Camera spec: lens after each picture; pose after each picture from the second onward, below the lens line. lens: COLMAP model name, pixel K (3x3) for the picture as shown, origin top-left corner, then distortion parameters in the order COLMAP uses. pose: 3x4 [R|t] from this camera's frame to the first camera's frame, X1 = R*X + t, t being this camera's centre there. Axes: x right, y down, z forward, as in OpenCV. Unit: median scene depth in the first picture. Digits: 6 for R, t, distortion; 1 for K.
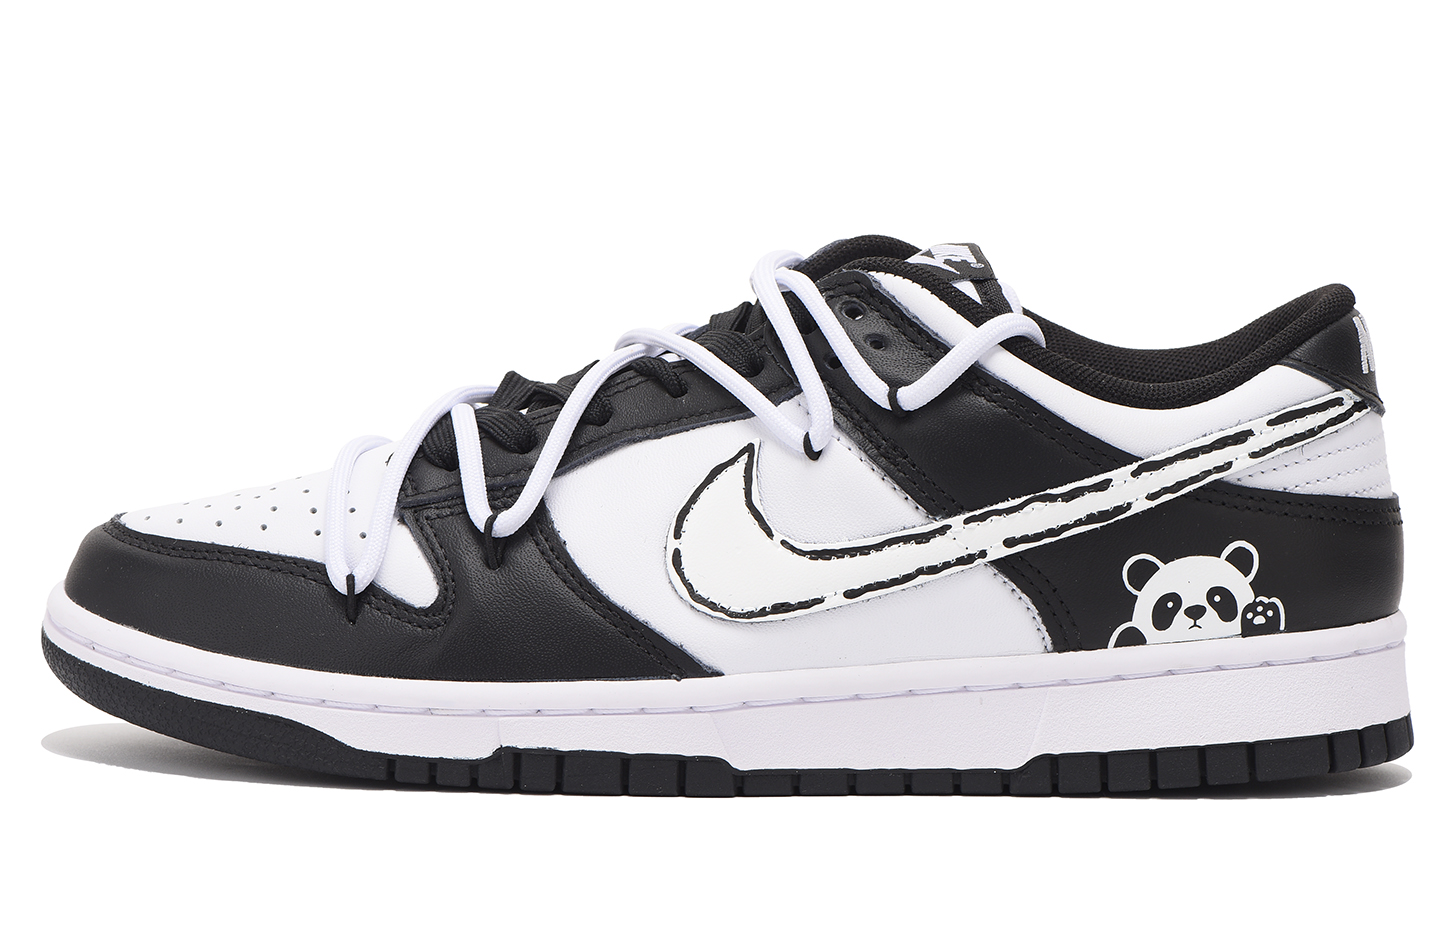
lens RADIAL K [[5798.7, 0, 725.0], [0, 5798.7, 464.0], [0, 0, 1]] dist [-0.172265, -5.075439]
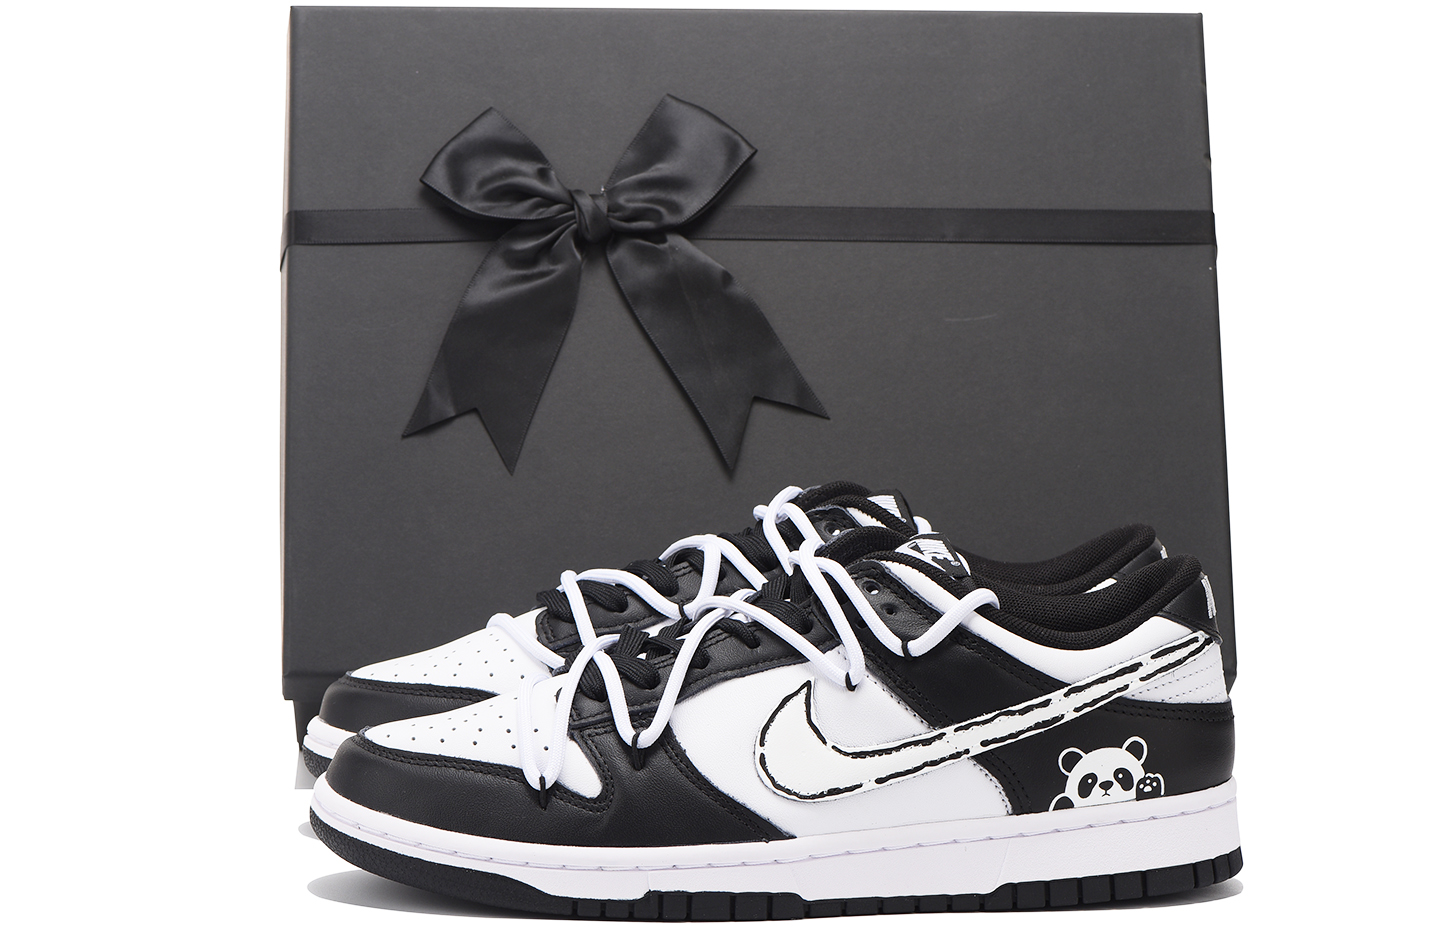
lens RADIAL K [[5798.7, 0, 725.0], [0, 5798.7, 464.0], [0, 0, 1]] dist [-0.172265, -5.075439]
pose [[0.994200, -0.022045, 0.105265, -0.172132], [0.020317, 0.999641, 0.017456, -0.085443], [-0.105612, -0.015216, 0.994291, -0.473818]]
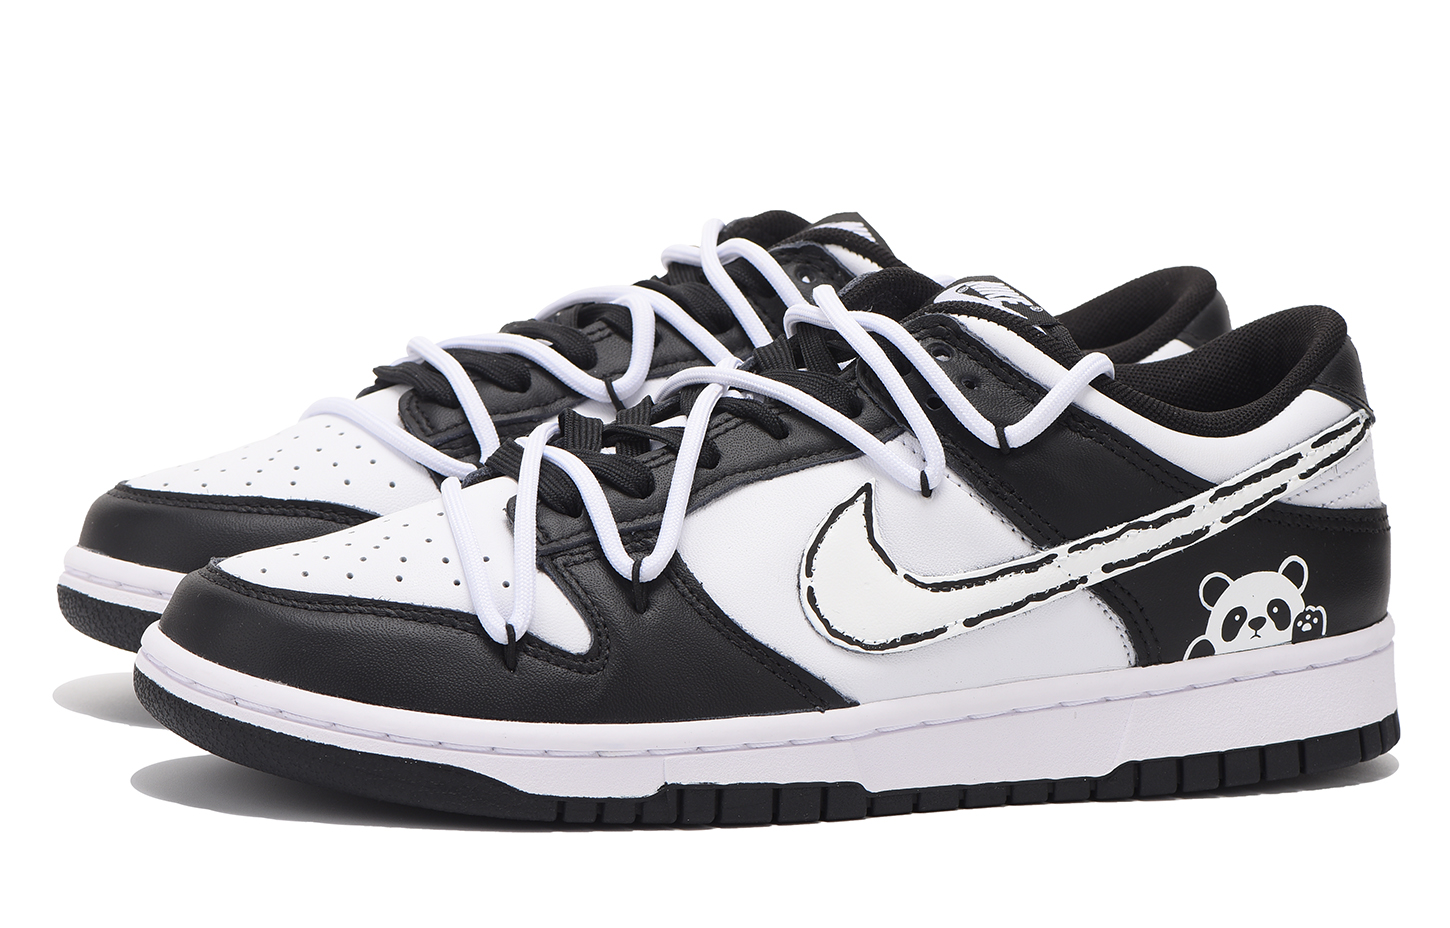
lens RADIAL K [[5798.7, 0, 725.0], [0, 5798.7, 464.0], [0, 0, 1]] dist [-0.172265, -5.075439]
pose [[0.948661, -0.036453, 0.314186, -0.352421], [0.020371, 0.998316, 0.054321, -0.065027], [-0.315637, -0.045132, 0.947806, 0.007355]]
